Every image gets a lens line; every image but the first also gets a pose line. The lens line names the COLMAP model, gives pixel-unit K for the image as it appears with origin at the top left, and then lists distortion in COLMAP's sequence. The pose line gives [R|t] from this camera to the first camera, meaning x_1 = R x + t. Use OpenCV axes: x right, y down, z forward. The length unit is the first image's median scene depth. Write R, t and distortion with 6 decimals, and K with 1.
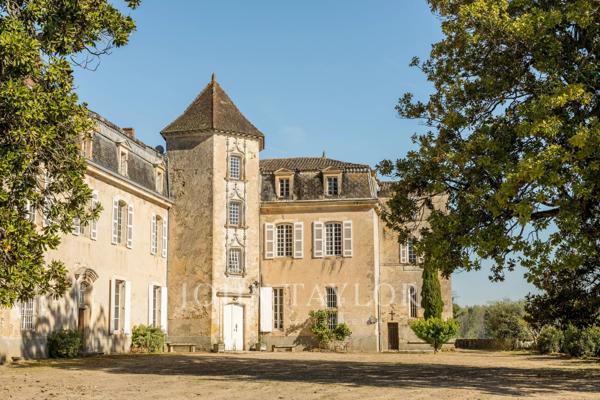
lens RADIAL K [[837.8, 0, 300.0], [0, 837.8, 200.0], [0, 0, 1]] dist [0.013811, 0.005692]
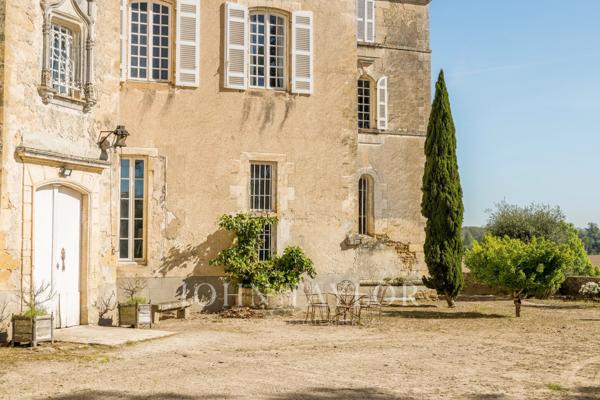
lens RADIAL K [[778.9, 0, 300.0], [0, 778.9, 200.0], [0, 0, 1]] dist [0.019112, 0.006665]
pose [[0.882575, 0.034550, 0.468900, -0.129551], [-0.080280, 0.993725, 0.077883, 0.090635], [-0.463267, -0.106380, 0.879811, 0.638932]]
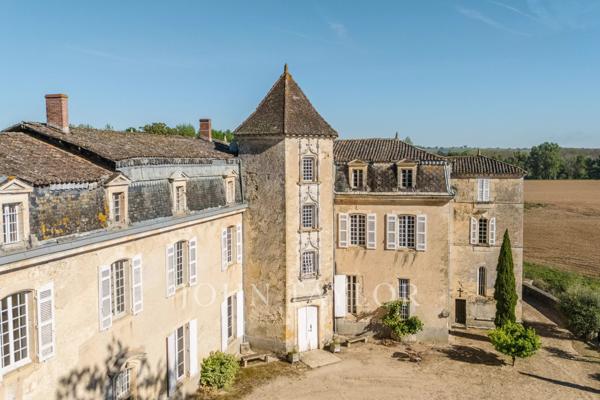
lens RADIAL K [[519.4, 0, 300.0], [0, 519.4, 200.0], [0, 0, 1]] dist [0.119710, -0.173964]
pose [[0.992986, 0.009258, -0.117871, -0.014036], [0.017104, 0.975195, 0.220686, -0.132710], [0.116991, -0.221154, 0.968196, 0.383849]]
